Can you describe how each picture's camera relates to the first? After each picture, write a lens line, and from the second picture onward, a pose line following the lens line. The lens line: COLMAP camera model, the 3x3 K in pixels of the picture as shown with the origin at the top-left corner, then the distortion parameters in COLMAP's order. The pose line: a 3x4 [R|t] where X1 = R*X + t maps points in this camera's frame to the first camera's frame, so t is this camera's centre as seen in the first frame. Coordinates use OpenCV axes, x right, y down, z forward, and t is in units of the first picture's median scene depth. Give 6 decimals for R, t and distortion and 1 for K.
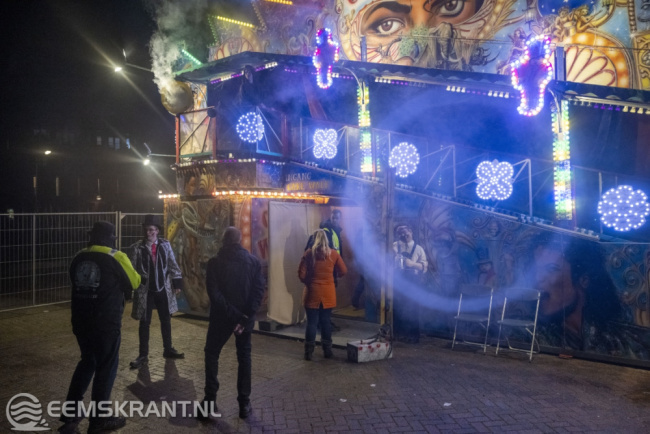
lens RADIAL K [[519.6, 0, 325.0], [0, 519.6, 217.0], [0, 0, 1]] dist [0.001816, -0.000768]
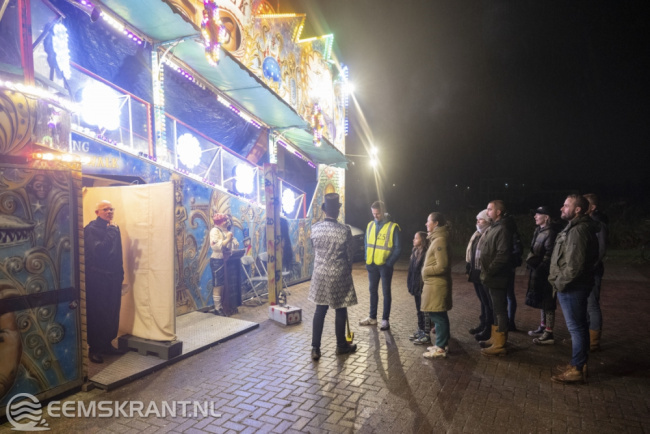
lens RADIAL K [[448.4, 0, 325.0], [0, 448.4, 217.0], [0, 0, 1]] dist [-0.008349, -0.003630]
pose [[-0.216002, -0.008619, 0.976355, -0.811418], [0.023733, 0.999619, 0.014075, 0.017031], [-0.976104, 0.026212, -0.215715, 0.975217]]
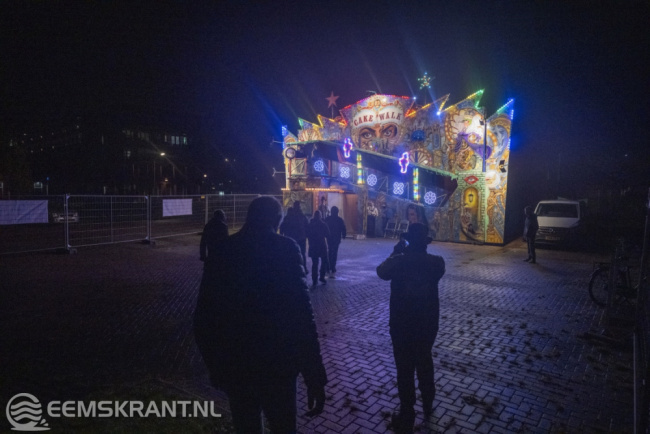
lens RADIAL K [[448.4, 0, 325.0], [0, 448.4, 217.0], [0, 0, 1]] dist [-0.008349, -0.003630]
pose [[0.999677, 0.018836, 0.017067, -0.172491], [-0.019628, 0.998678, 0.047513, -0.013400], [-0.016149, -0.047833, 0.998725, -1.711193]]
